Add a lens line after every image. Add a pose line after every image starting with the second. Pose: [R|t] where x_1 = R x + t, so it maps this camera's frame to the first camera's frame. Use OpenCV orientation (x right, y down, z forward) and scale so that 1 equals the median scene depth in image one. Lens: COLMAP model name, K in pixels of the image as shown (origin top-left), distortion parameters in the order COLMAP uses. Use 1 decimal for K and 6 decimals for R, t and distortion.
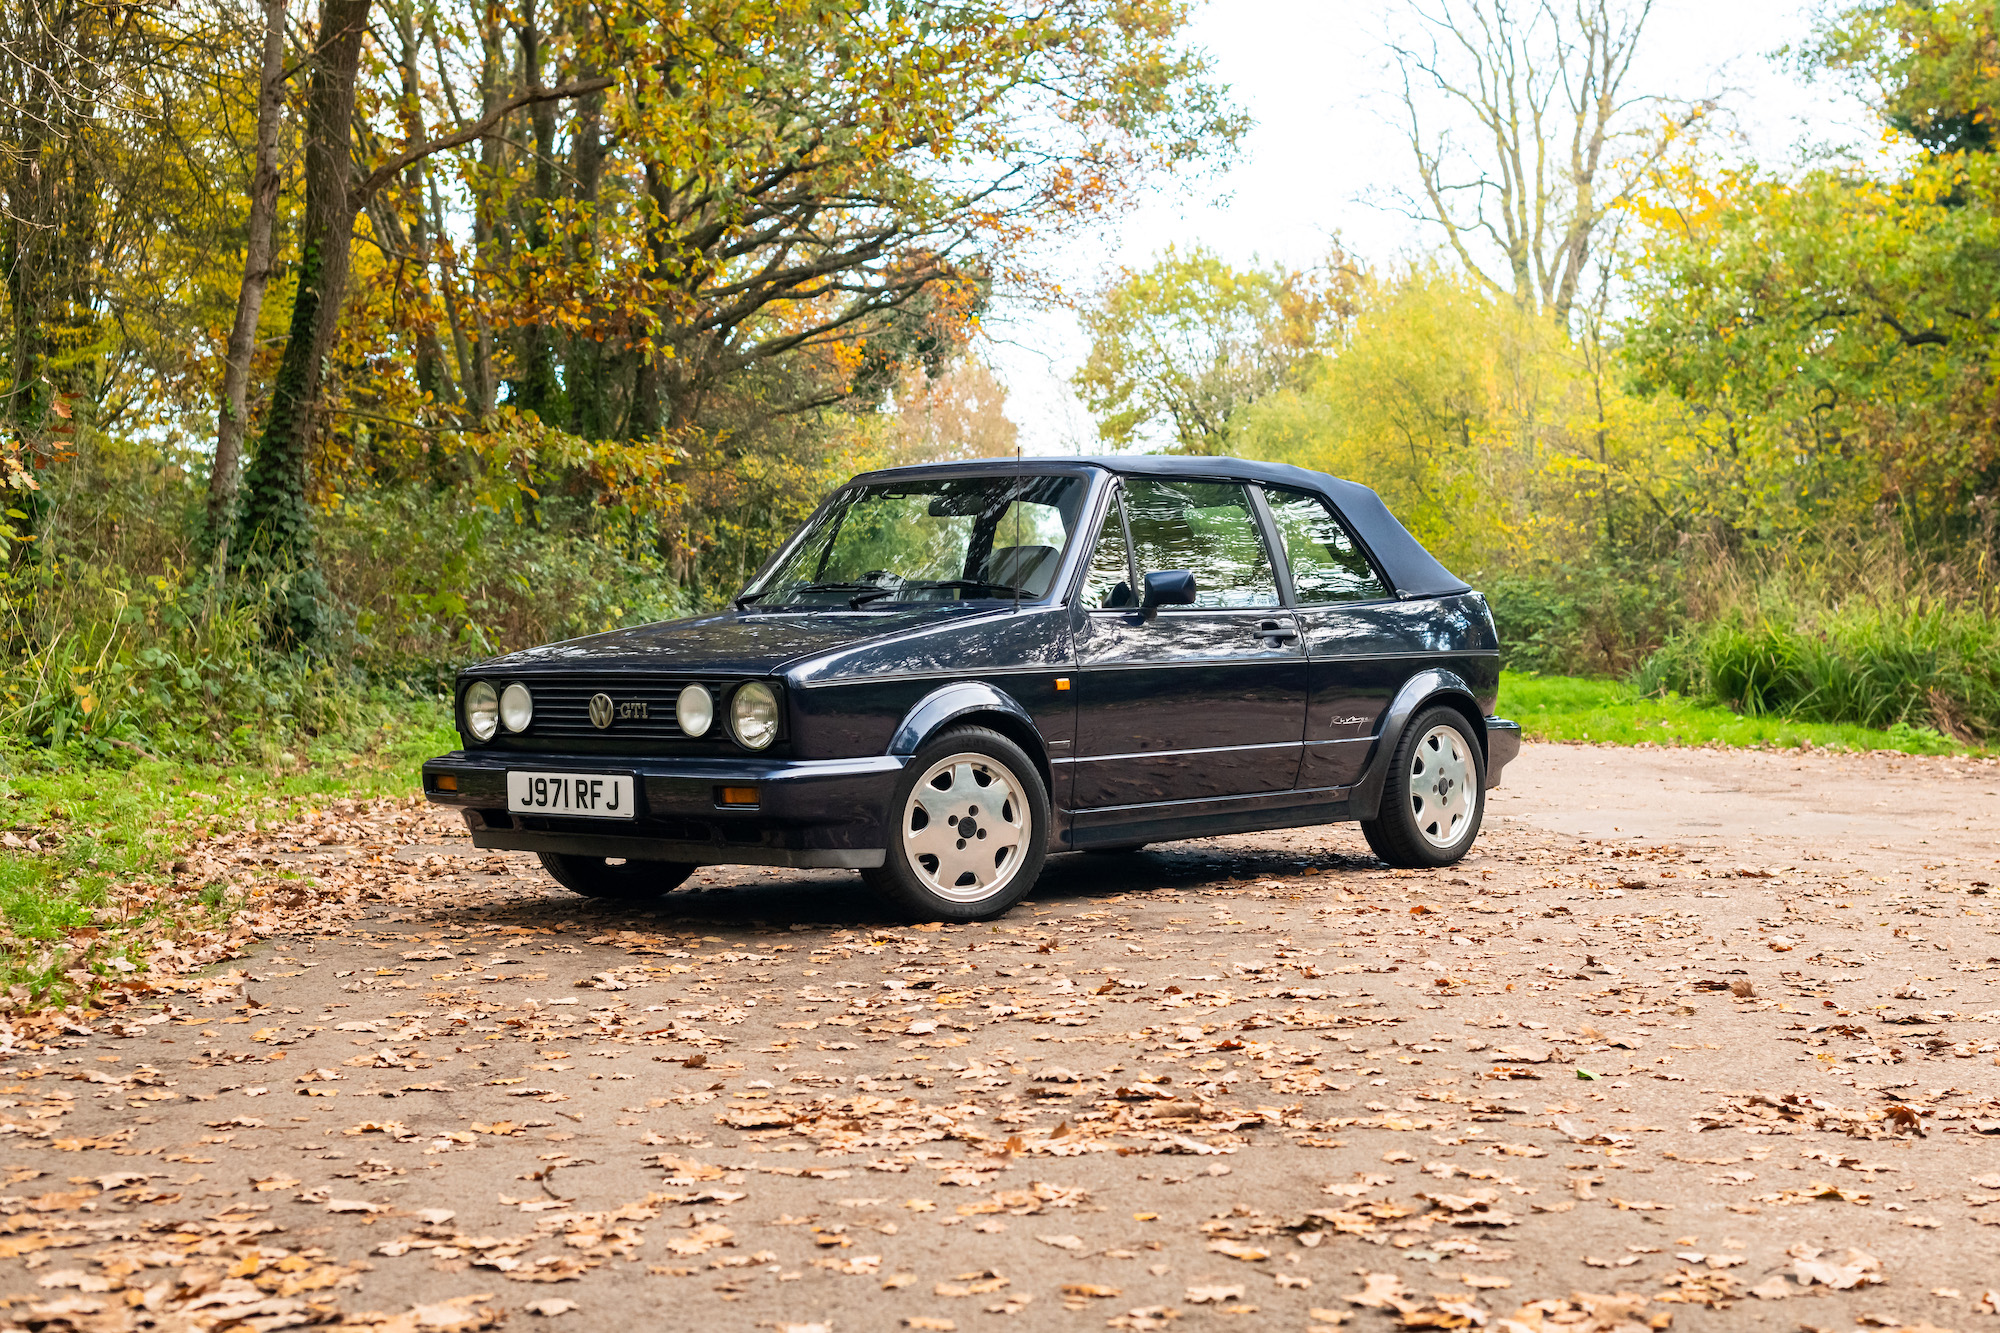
lens RADIAL K [[3008.4, 0, 1001.9], [0, 3008.4, 632.3], [0, 0, 1]] dist [-0.148439, 0.051638]
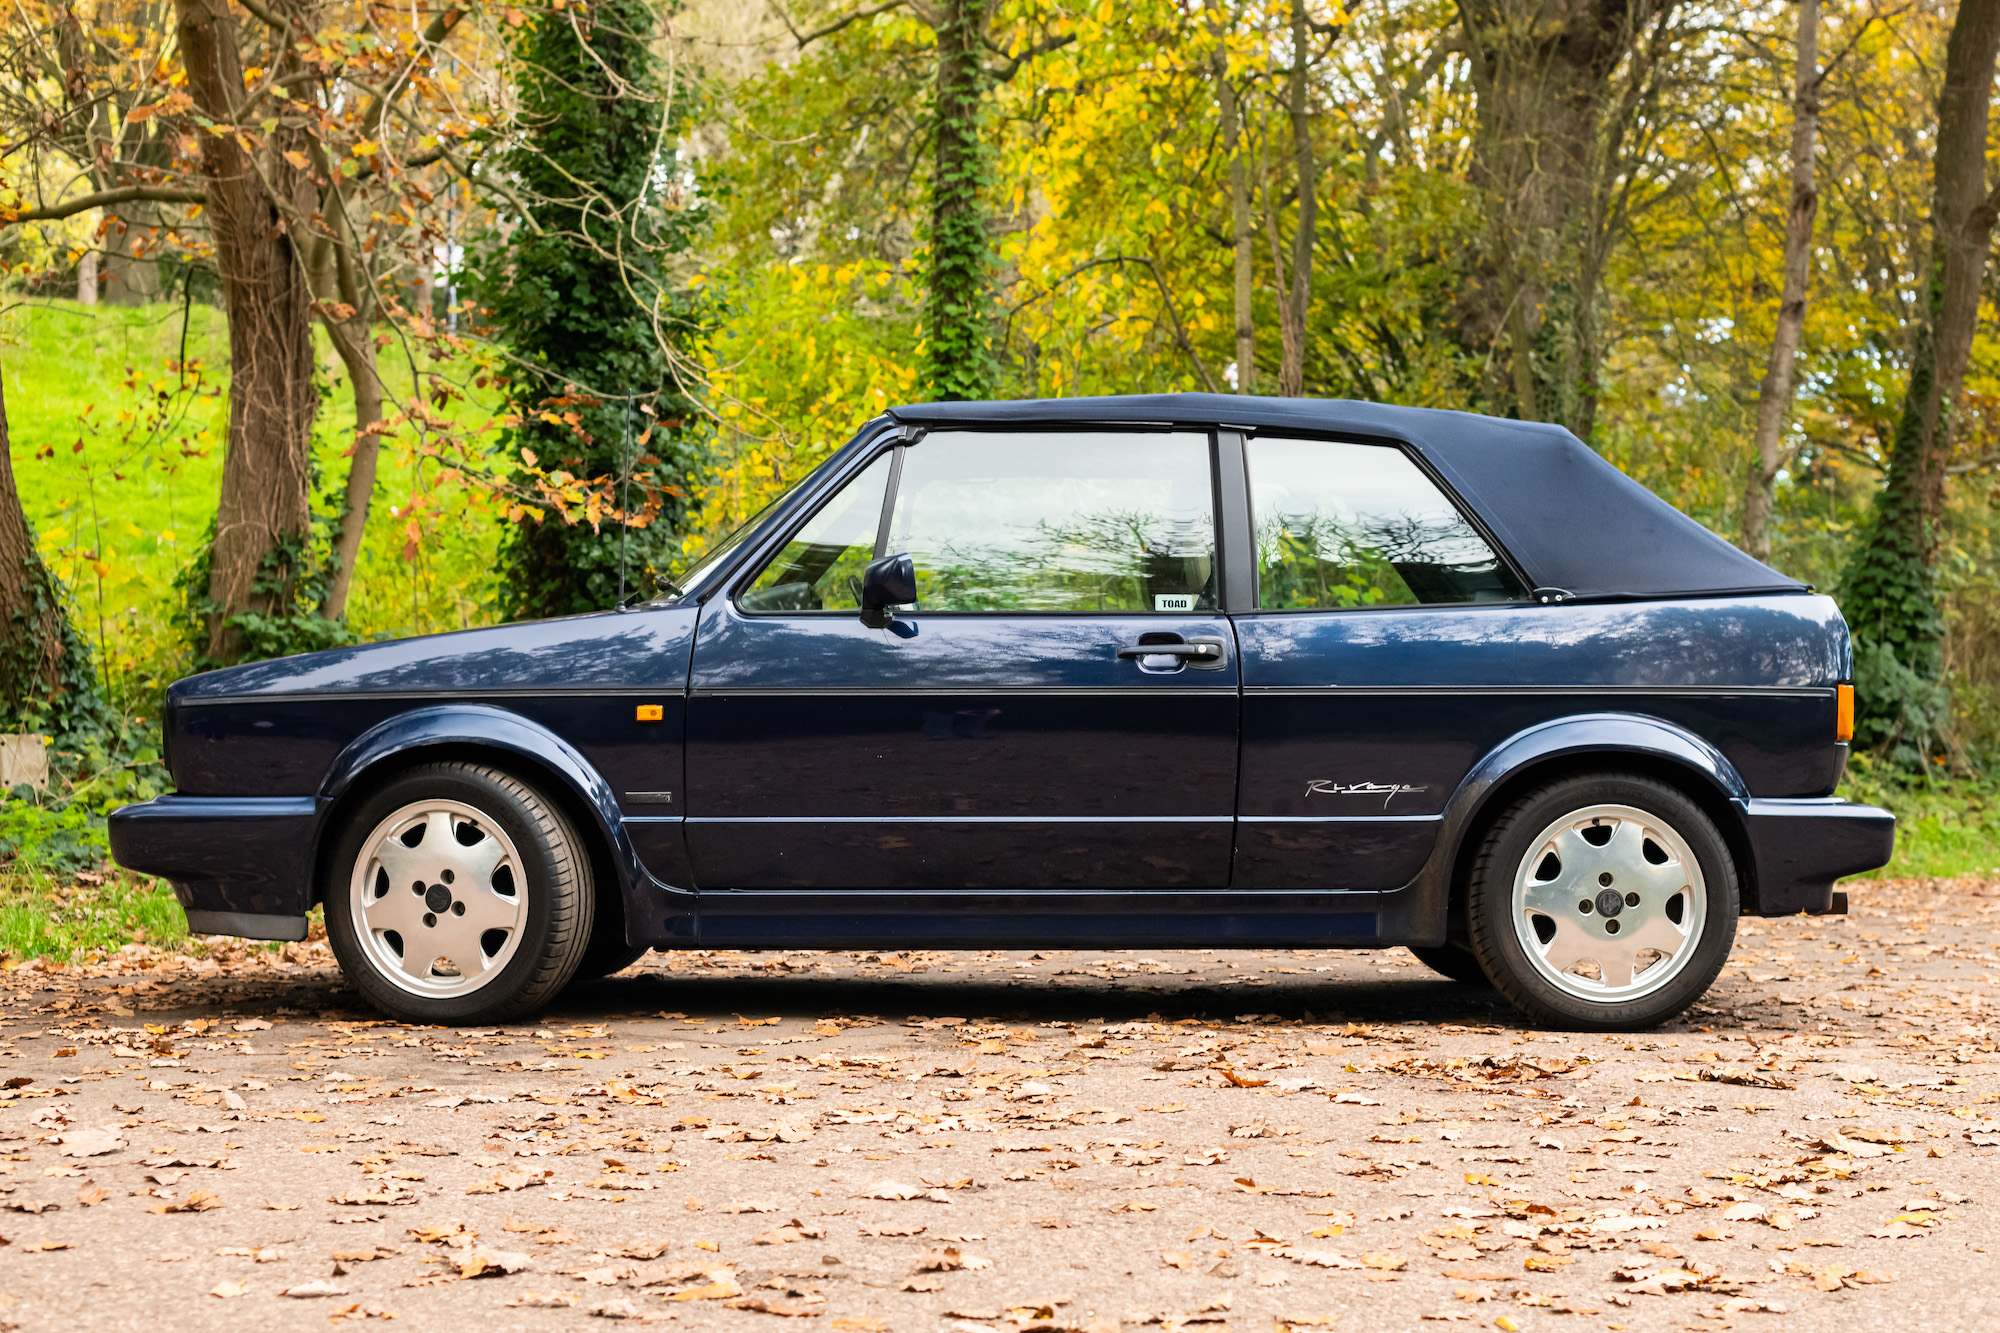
lens RADIAL K [[3008.4, 0, 1001.9], [0, 3008.4, 632.3], [0, 0, 1]] dist [-0.148439, 0.051638]
pose [[0.647183, -0.018398, -0.762113, 0.136355], [-0.011289, 0.999368, -0.033712, 0.004543], [0.762251, 0.030422, 0.646566, 0.129431]]
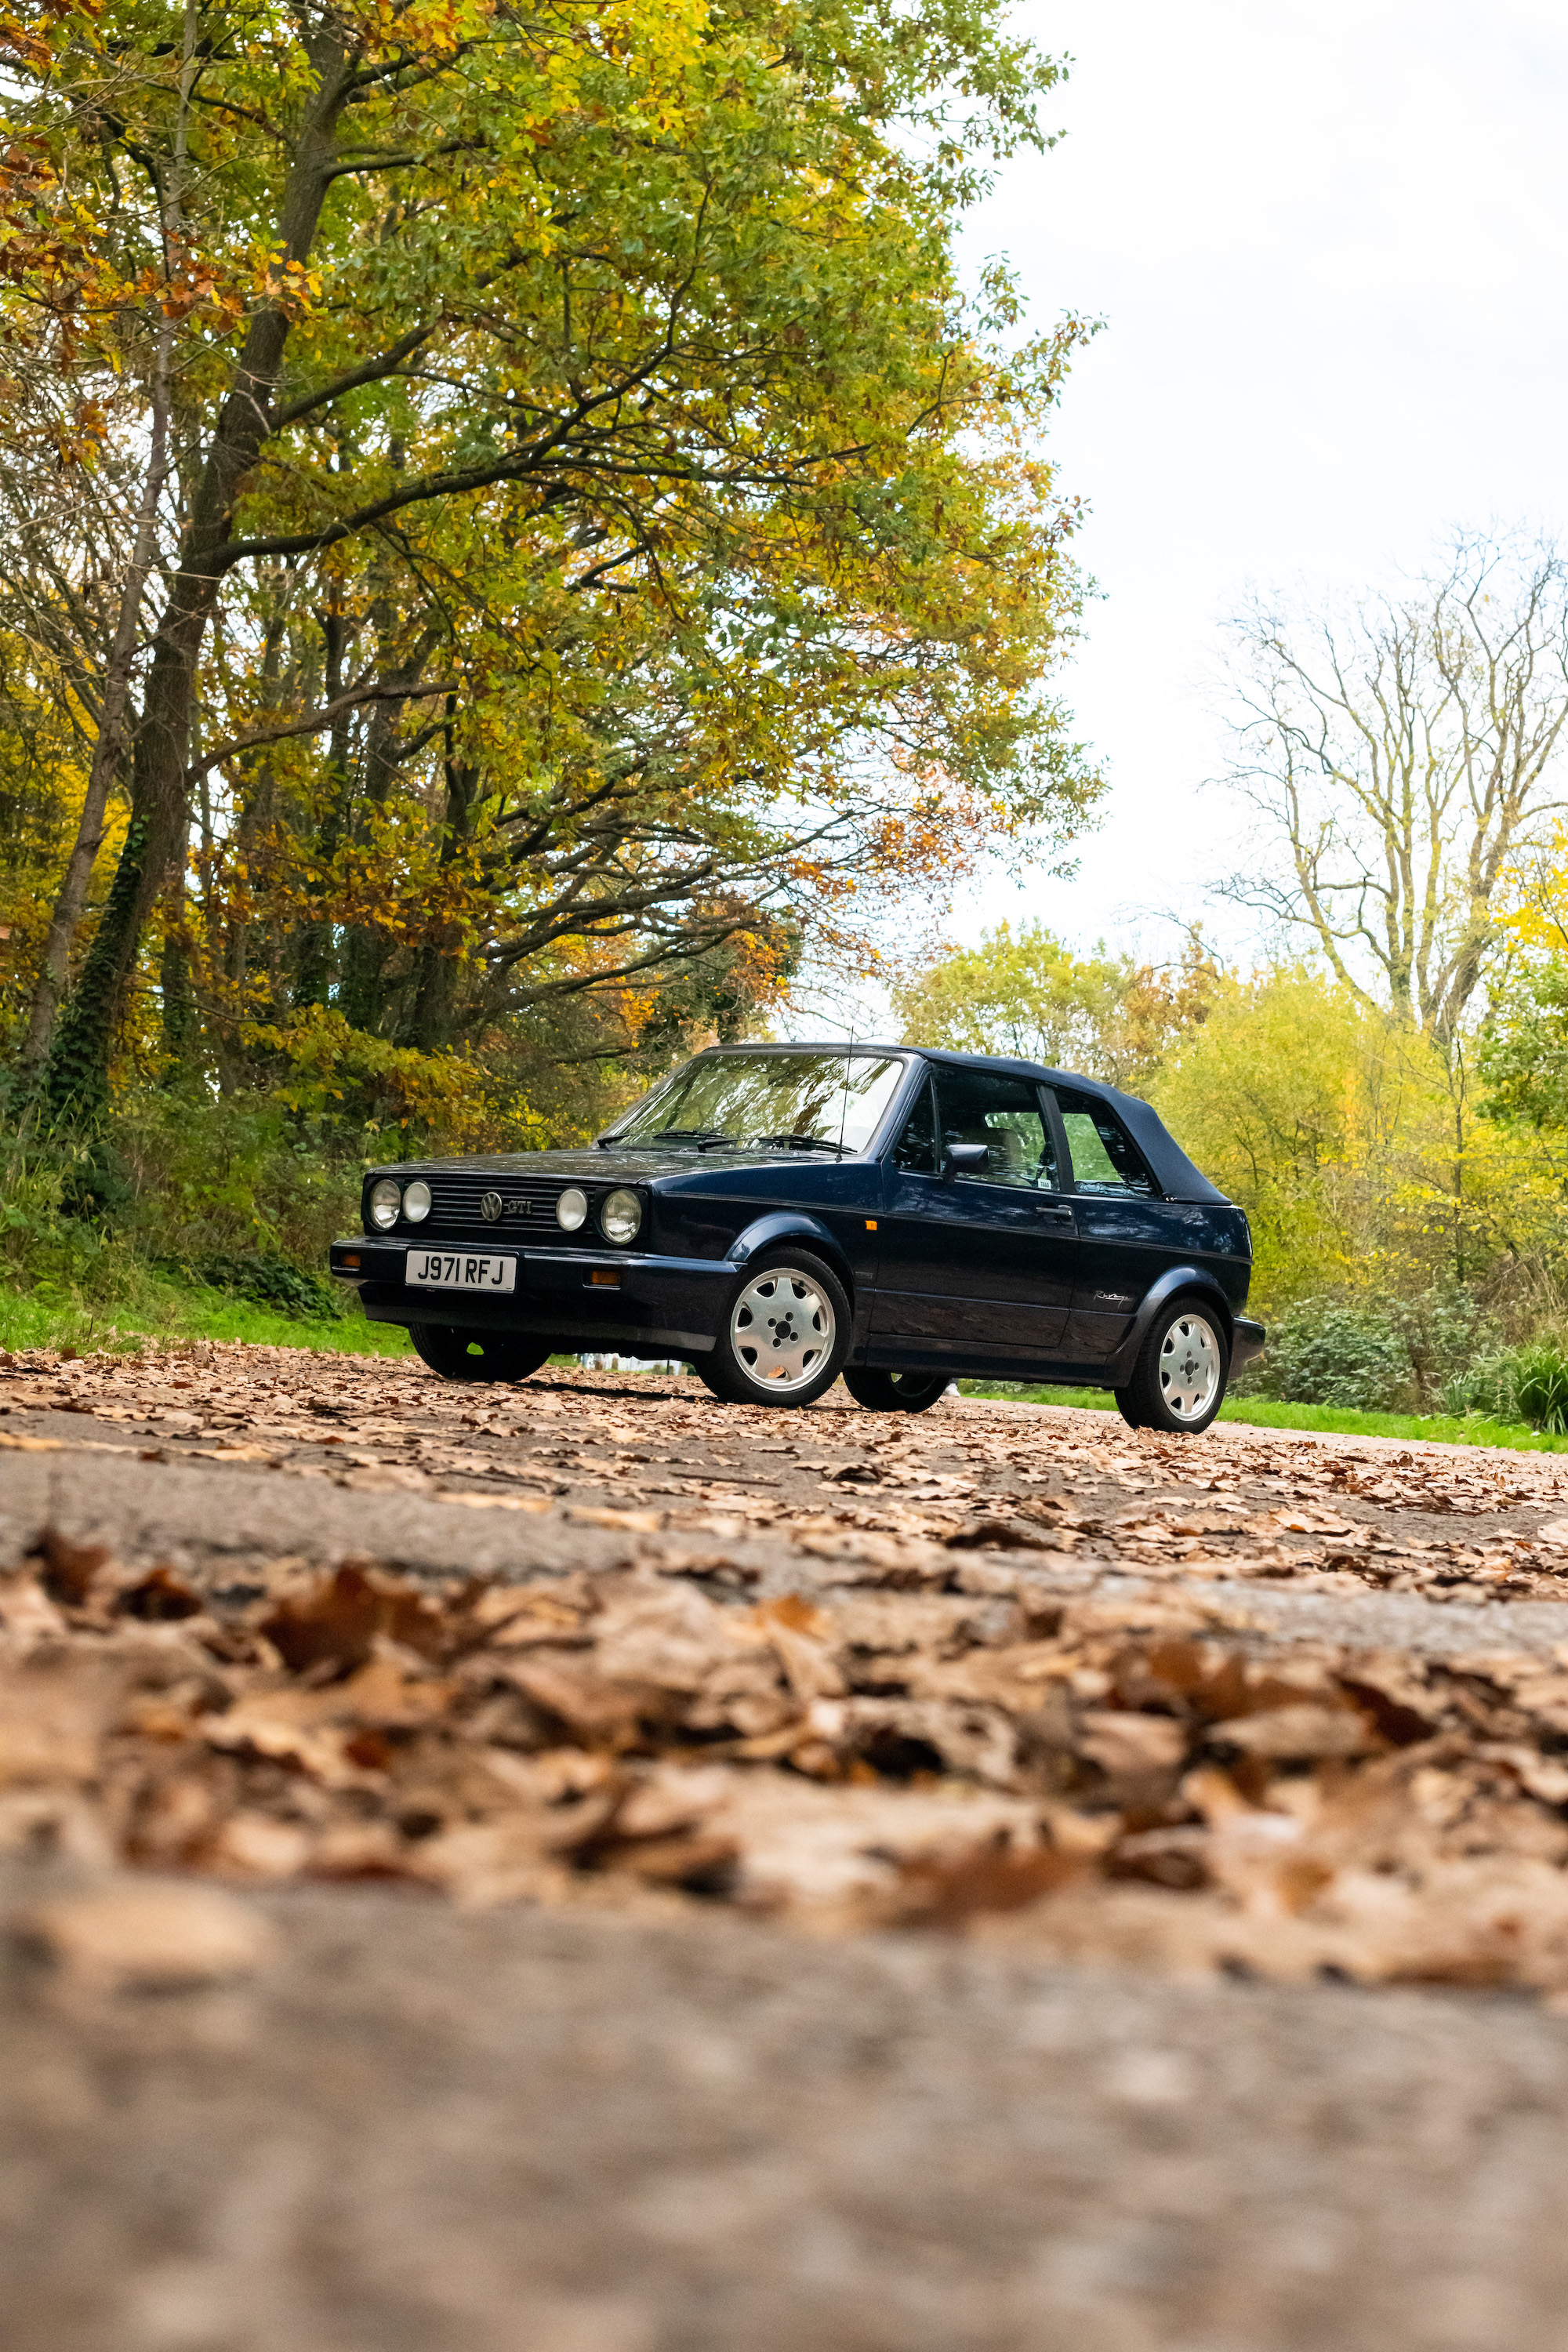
lens RADIAL K [[3537.9, 0, 784.0], [0, 3537.9, 1176.0], [0, 0, 1]] dist [-0.148439, 0.051638]
pose [[0.995760, 0.091991, -0.000461, -0.003386], [-0.091887, 0.994365, -0.052873, 0.016399], [-0.004406, 0.052691, 0.998601, -0.089423]]
